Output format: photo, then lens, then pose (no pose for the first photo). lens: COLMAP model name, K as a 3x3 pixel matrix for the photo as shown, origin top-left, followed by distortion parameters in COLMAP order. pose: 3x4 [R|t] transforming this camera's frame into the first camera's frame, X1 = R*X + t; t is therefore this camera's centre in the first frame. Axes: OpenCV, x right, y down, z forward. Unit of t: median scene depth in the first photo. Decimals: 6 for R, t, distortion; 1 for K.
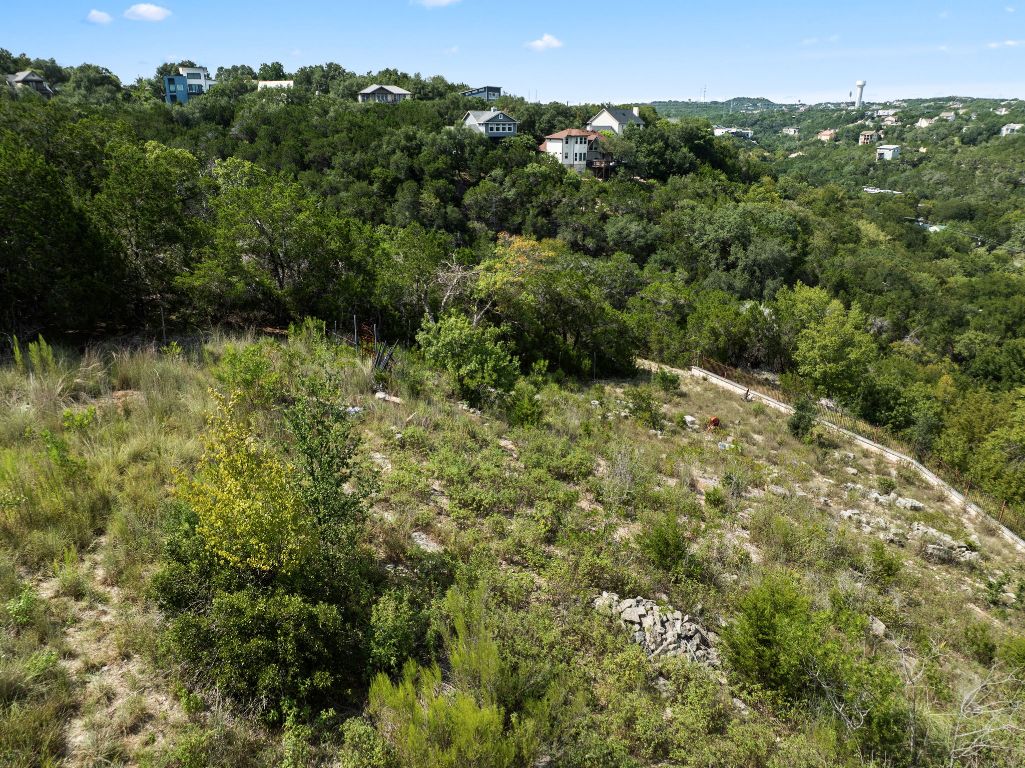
lens RADIAL K [[717.7, 0, 512.5], [0, 717.7, 384.0], [0, 0, 1]] dist [-0.037647, 0.003716]
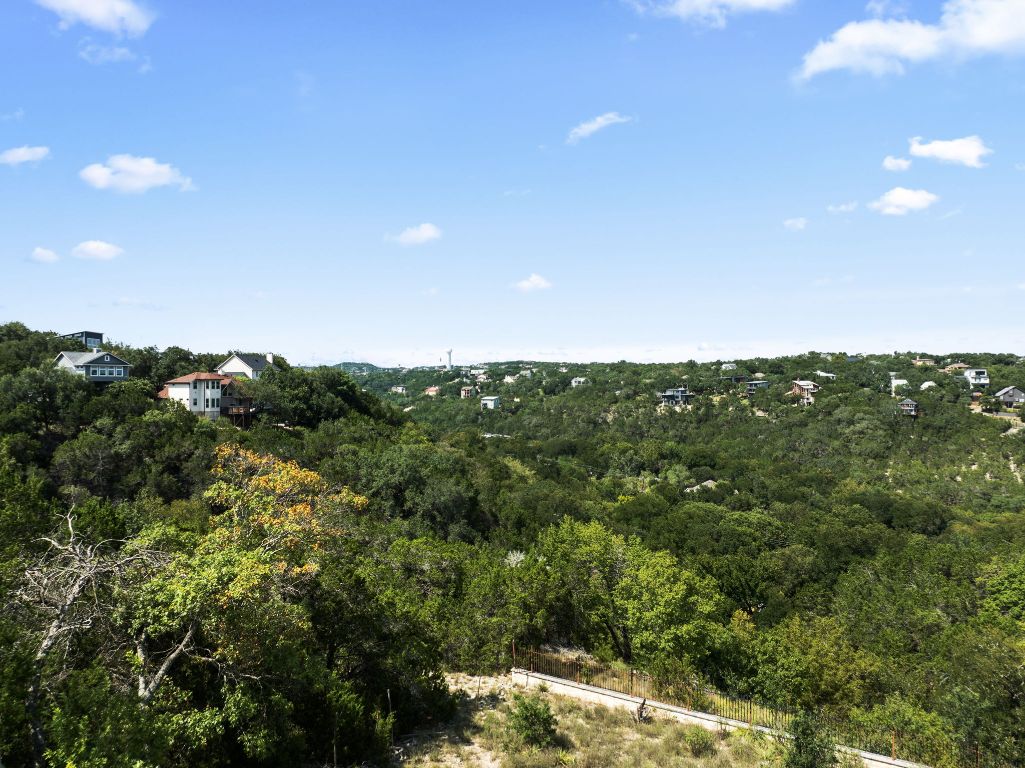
lens RADIAL K [[717.7, 0, 512.5], [0, 717.7, 384.0], [0, 0, 1]] dist [-0.037647, 0.003716]
pose [[0.868750, -0.005032, 0.495225, -0.015146], [0.176108, 0.937731, -0.299410, -0.022361], [-0.462881, 0.347325, 0.815540, 0.134518]]
